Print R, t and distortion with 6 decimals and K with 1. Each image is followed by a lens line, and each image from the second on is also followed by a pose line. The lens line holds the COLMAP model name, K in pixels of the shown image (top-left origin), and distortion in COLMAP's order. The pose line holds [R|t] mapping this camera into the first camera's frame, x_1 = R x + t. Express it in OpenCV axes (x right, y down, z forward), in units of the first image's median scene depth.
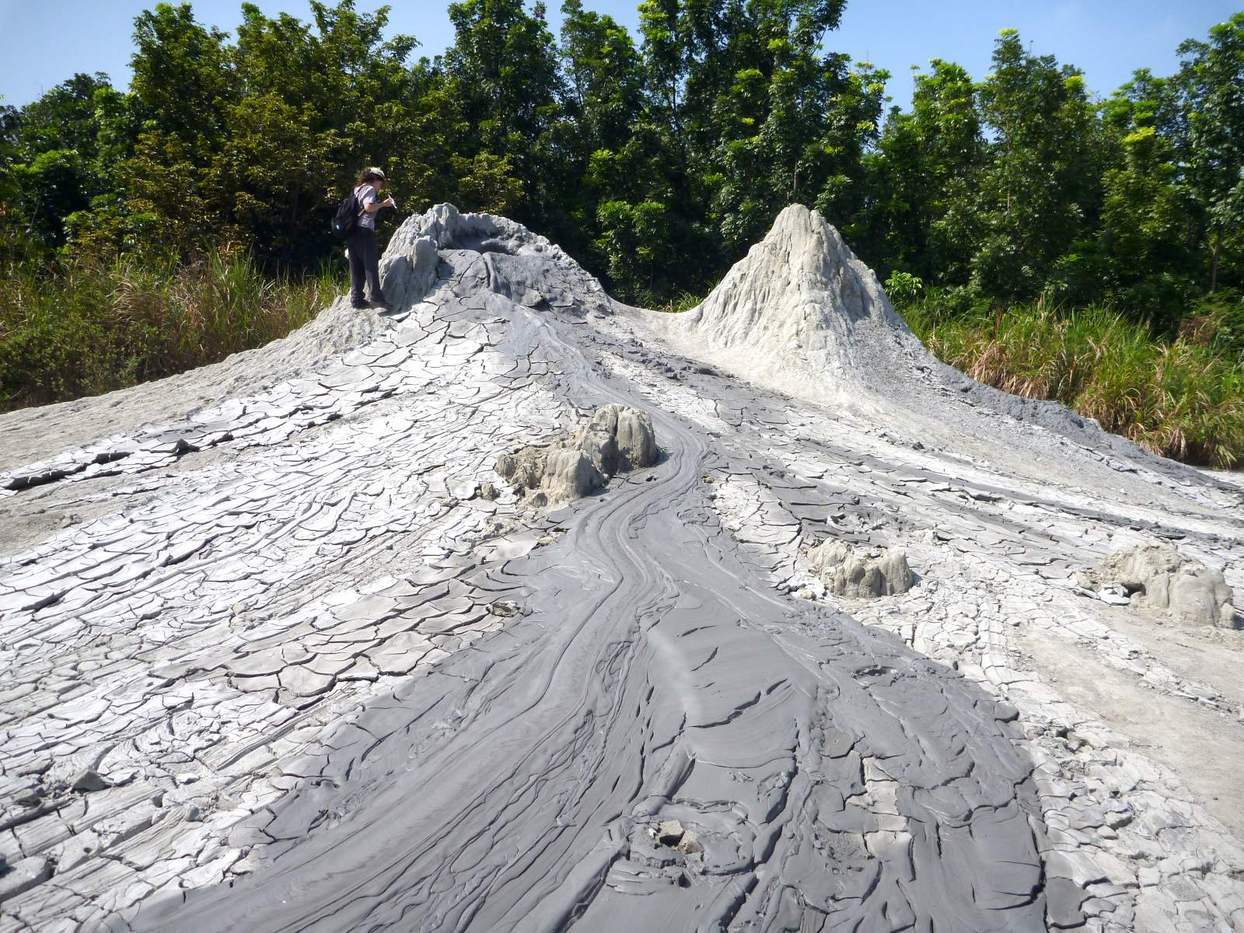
lens RADIAL K [[1004.4, 0, 622.0], [0, 1004.4, 466.5], [0, 0, 1]] dist [-0.025766, -0.001094]
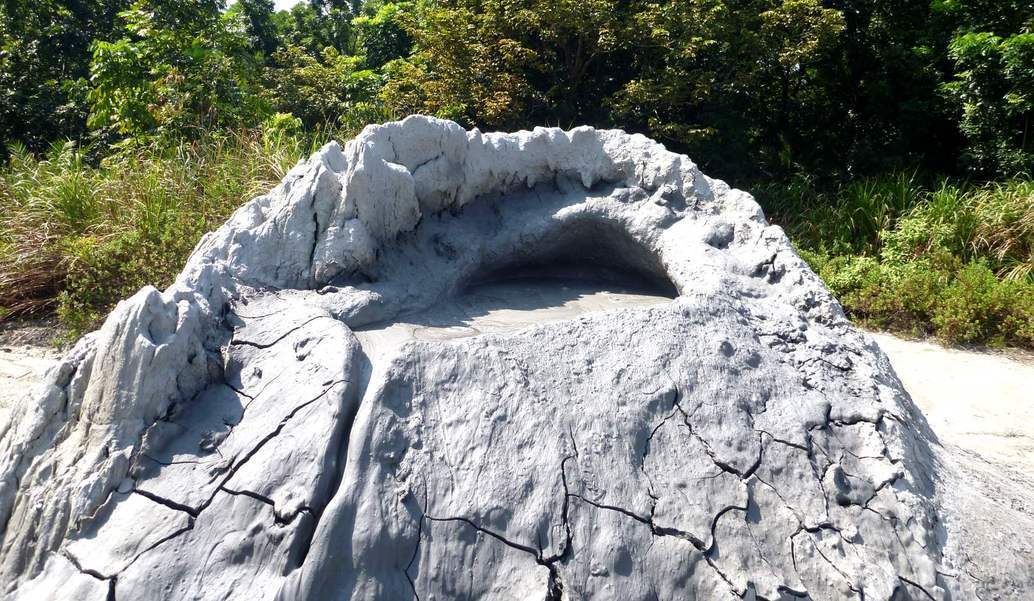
lens RADIAL K [[846.4, 0, 515.6], [0, 846.4, 208.3], [0, 0, 1]] dist [-0.033191, -0.004782]
pose [[0.877660, 0.058825, -0.475661, -0.009761], [-0.082556, 0.996160, -0.029133, -0.210768], [0.472121, 0.064838, 0.879146, 0.714976]]
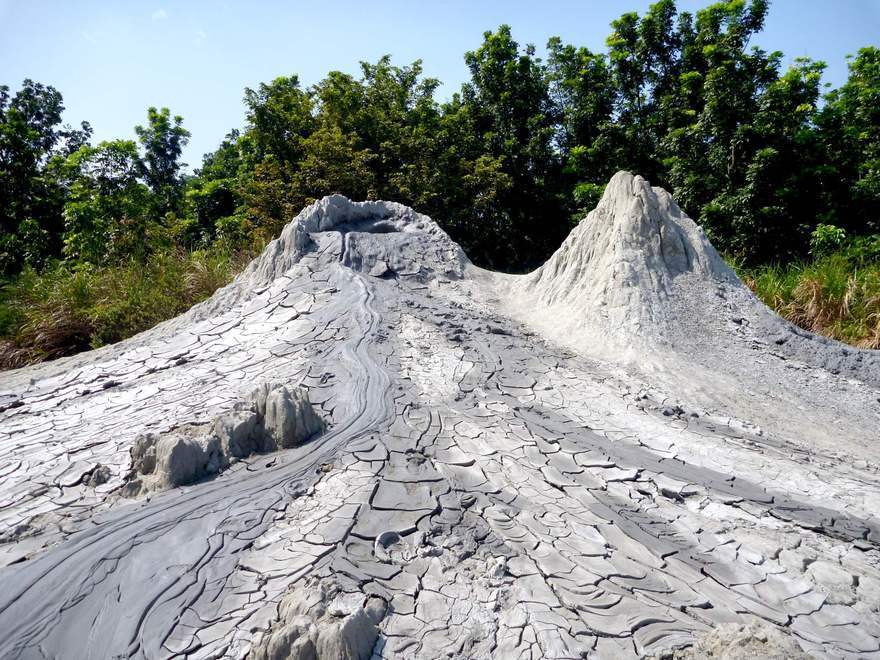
lens RADIAL K [[713.6, 0, 440.0], [0, 713.6, 330.0], [0, 0, 1]] dist [-0.031102, -0.001488]
pose [[0.956427, -0.020376, -0.291258, 0.185524], [0.000420, 0.997657, -0.068415, -0.033444], [0.291970, 0.065311, 0.954195, 0.194881]]
